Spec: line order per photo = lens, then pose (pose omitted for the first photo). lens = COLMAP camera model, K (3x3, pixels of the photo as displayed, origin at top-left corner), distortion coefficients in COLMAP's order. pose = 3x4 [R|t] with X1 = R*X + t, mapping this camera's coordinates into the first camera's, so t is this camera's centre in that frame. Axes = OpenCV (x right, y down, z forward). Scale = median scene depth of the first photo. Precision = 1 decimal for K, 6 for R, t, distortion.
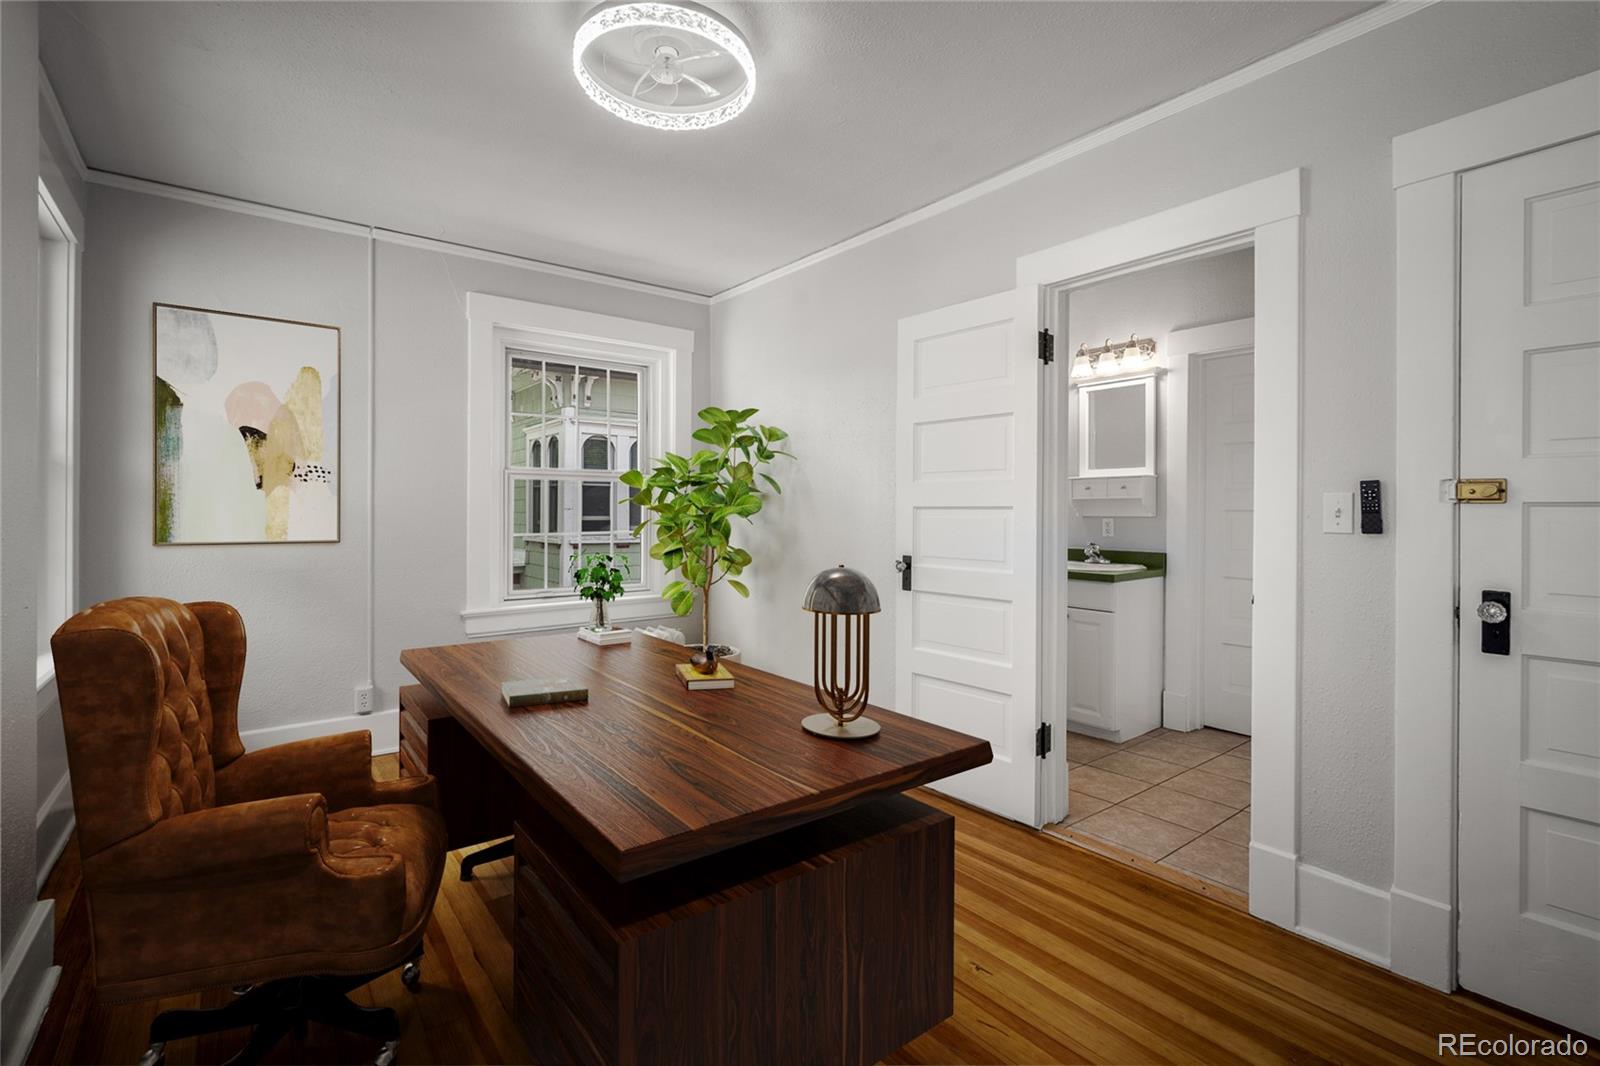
lens RADIAL K [[711.0, 0, 797.4], [0, 711.0, 508.8], [0, 0, 1]] dist [-0.008396, 0.002829]
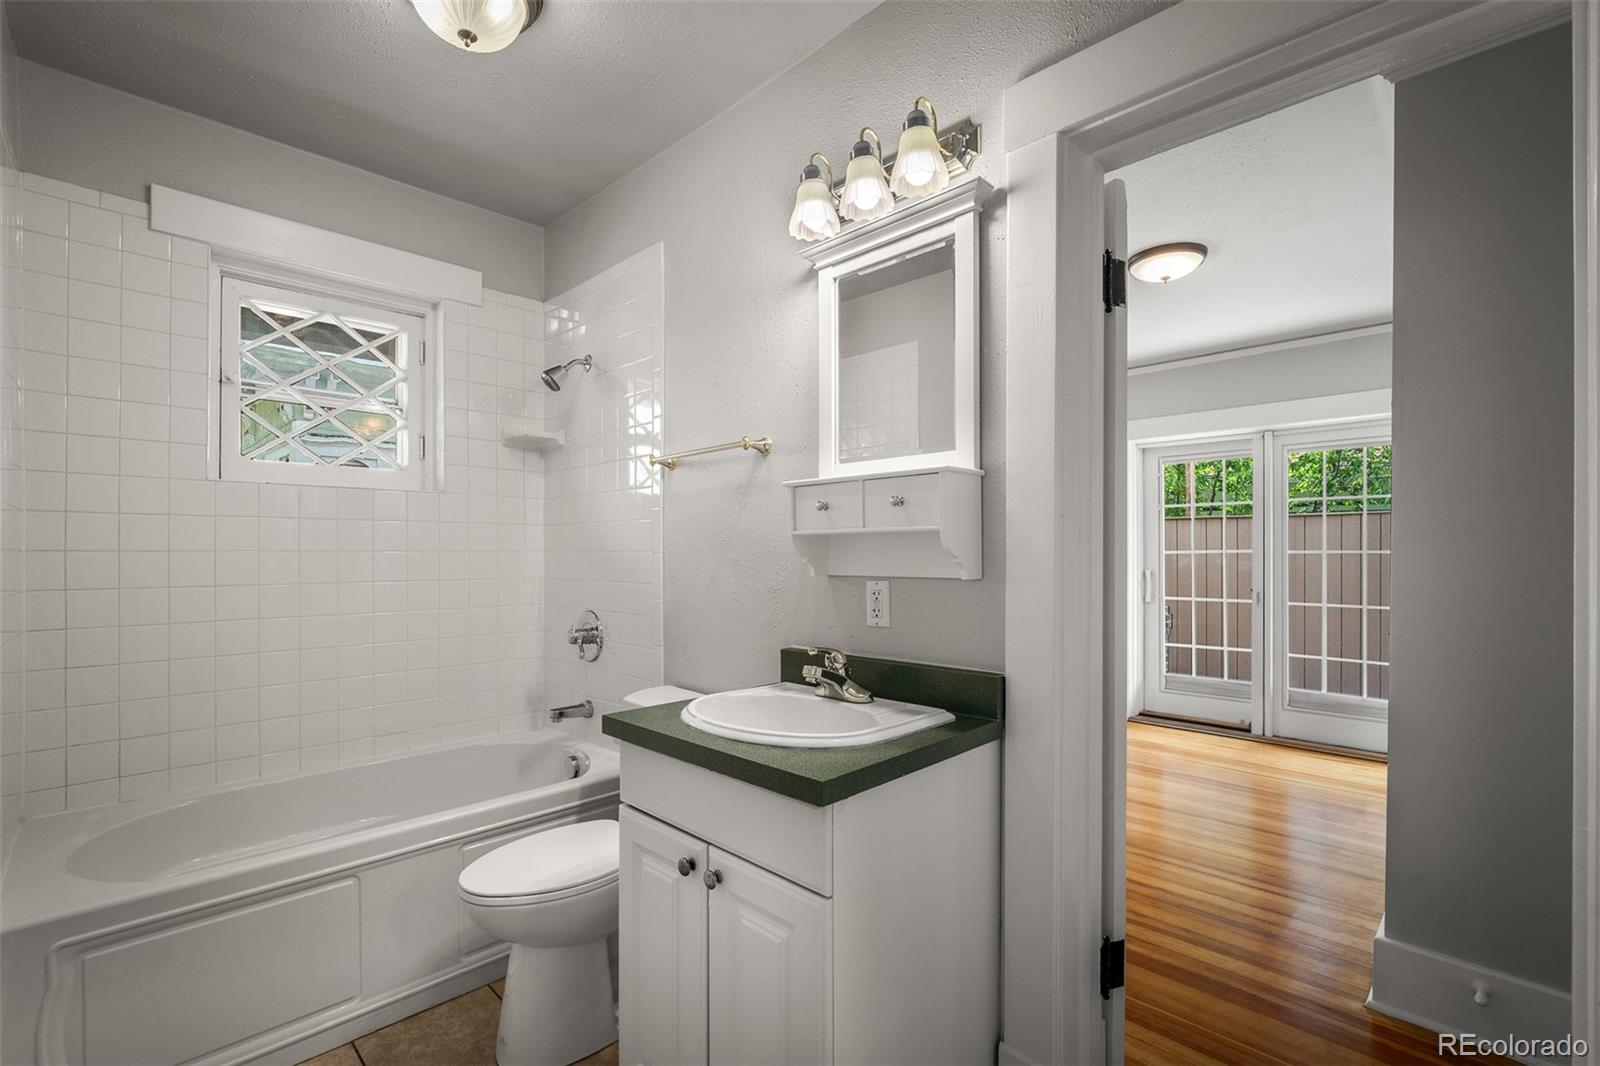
lens RADIAL K [[711.0, 0, 797.9], [0, 711.0, 545.4], [0, 0, 1]] dist [-0.008396, 0.002829]
pose [[0.990276, 0.002246, 0.139100, 0.352214], [-0.000497, 0.999920, -0.012604, -0.002060], [-0.139117, 0.012412, 0.990198, 0.630054]]
